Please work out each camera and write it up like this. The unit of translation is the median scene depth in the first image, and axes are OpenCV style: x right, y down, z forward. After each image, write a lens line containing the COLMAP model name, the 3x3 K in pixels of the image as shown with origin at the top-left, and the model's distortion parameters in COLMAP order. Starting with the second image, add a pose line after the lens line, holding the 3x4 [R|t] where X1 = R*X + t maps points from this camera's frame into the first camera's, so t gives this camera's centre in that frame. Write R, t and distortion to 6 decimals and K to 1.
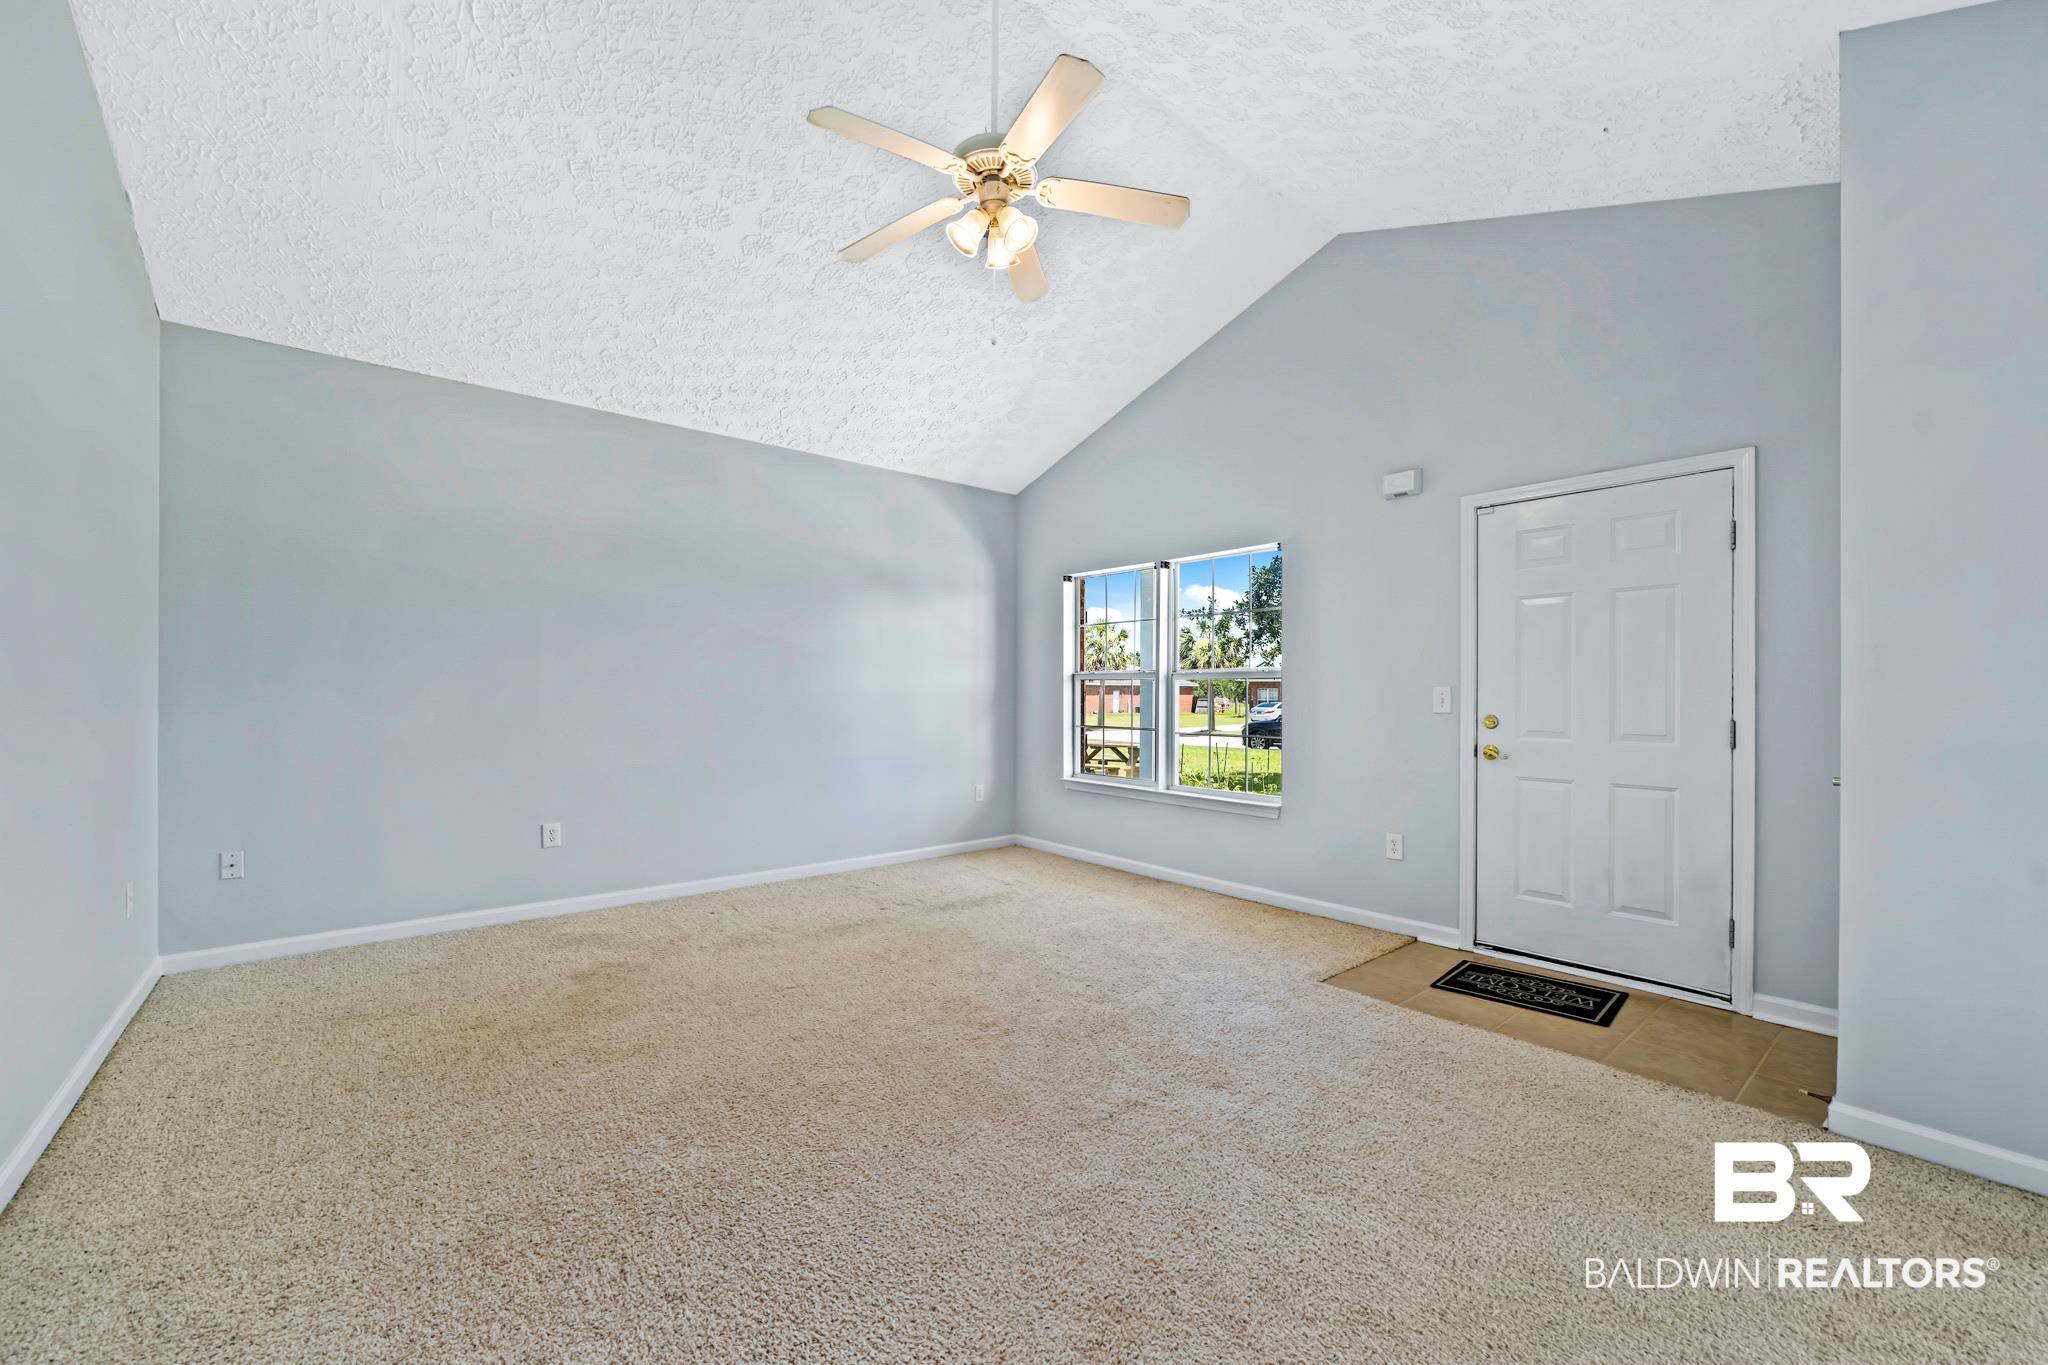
lens RADIAL K [[801.2, 0, 1089.9], [0, 801.2, 698.4], [0, 0, 1]] dist [0.002677, -0.000132]
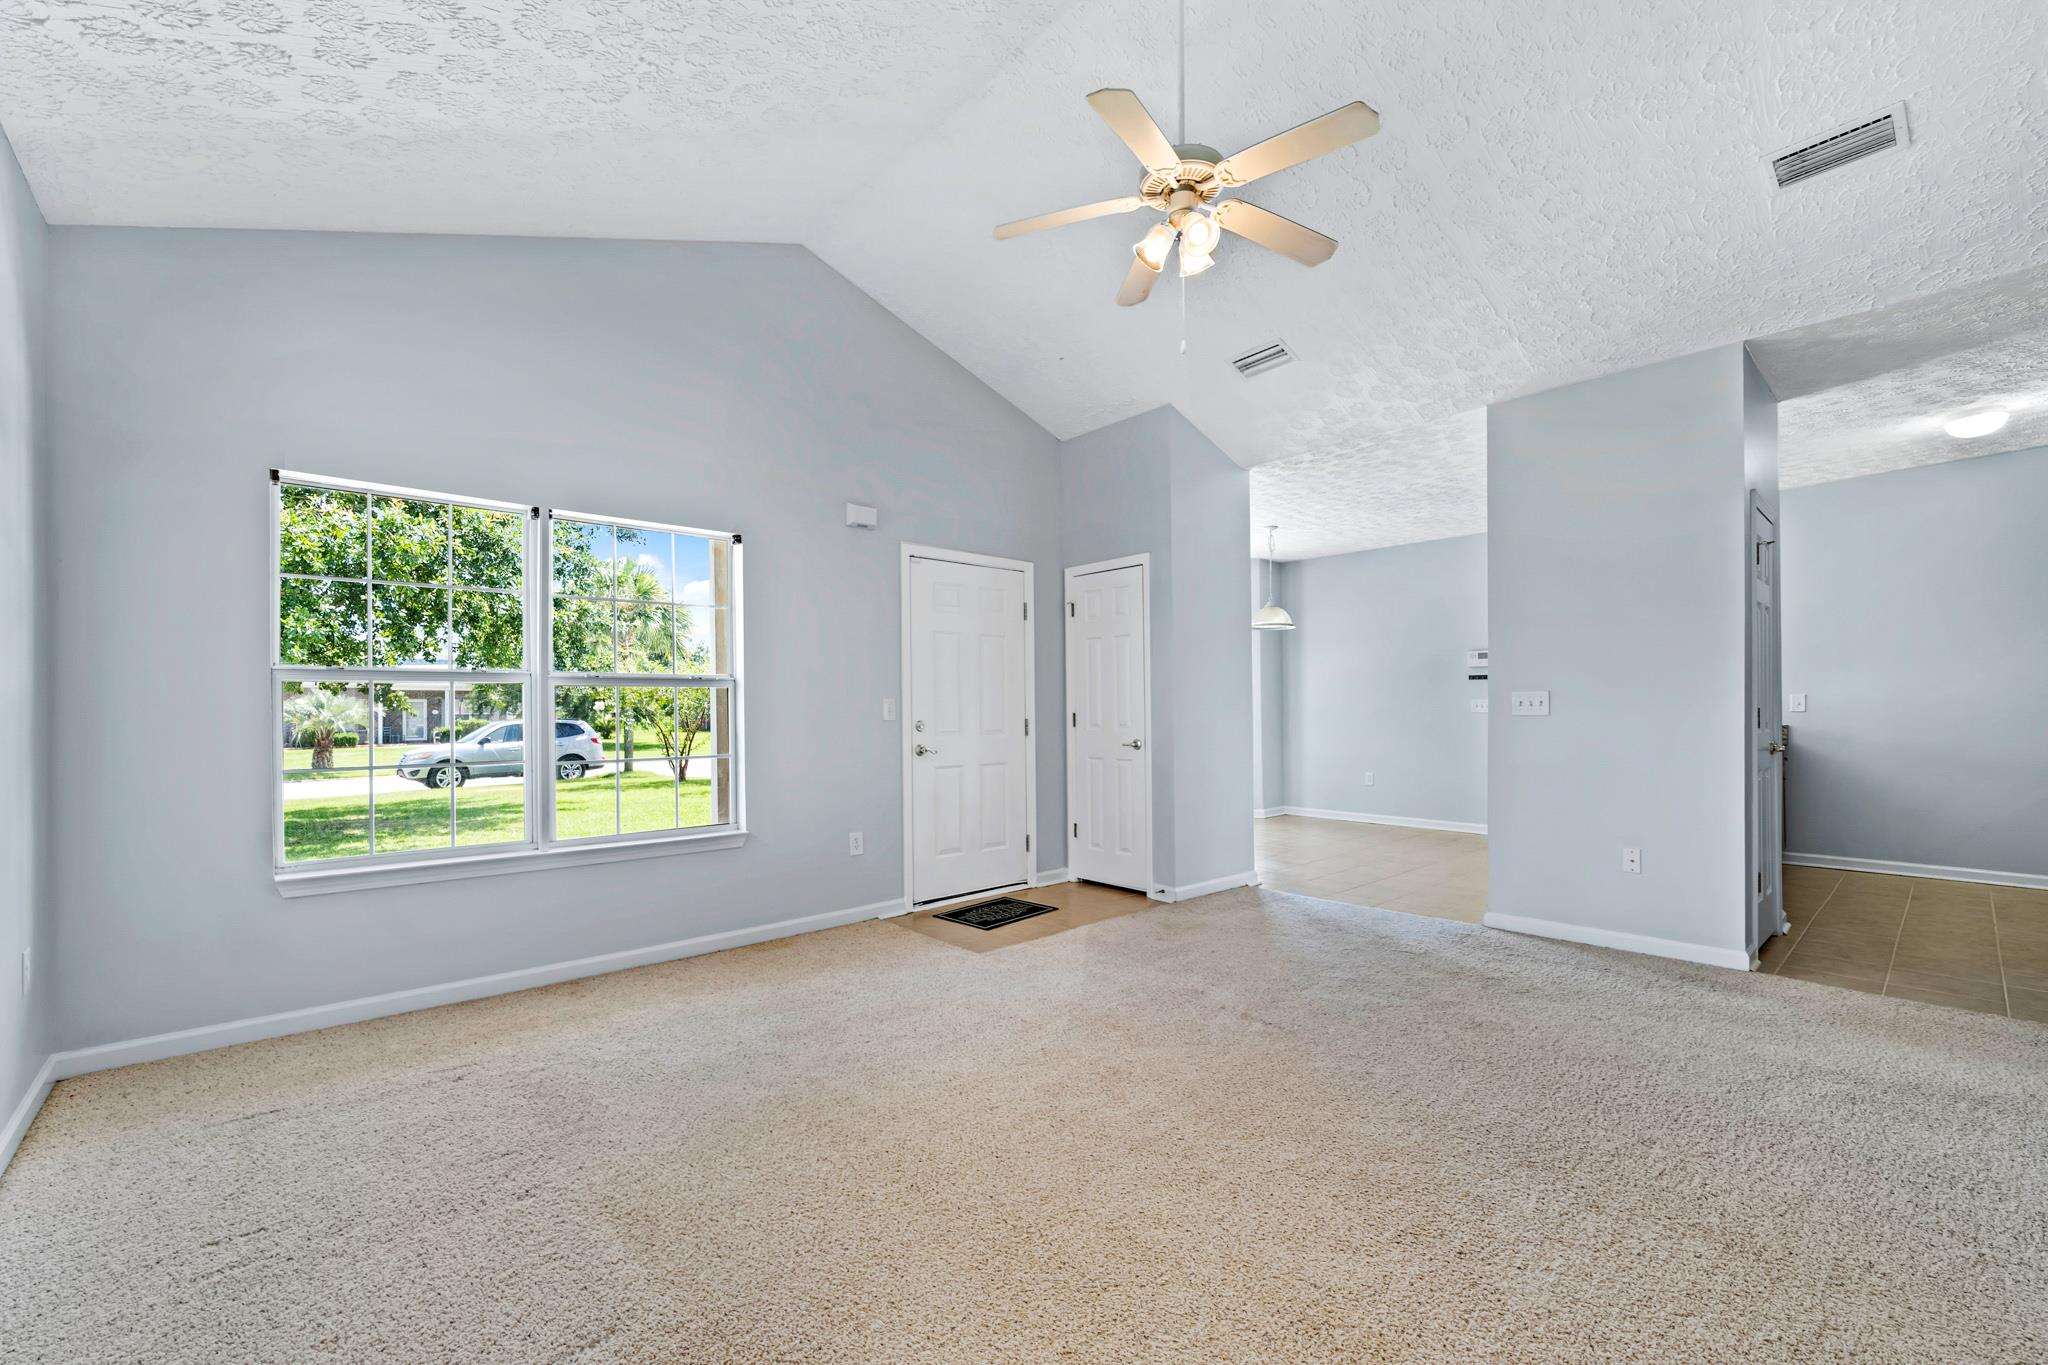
lens RADIAL K [[798.5, 0, 1022.6], [0, 798.5, 702.7], [0, 0, 1]] dist [-0.002013, -0.000050]
pose [[0.045891, -0.002269, 0.998944, -0.812449], [0.011963, 0.999927, 0.001721, -0.009159], [-0.998875, 0.011872, 0.045915, 0.831754]]
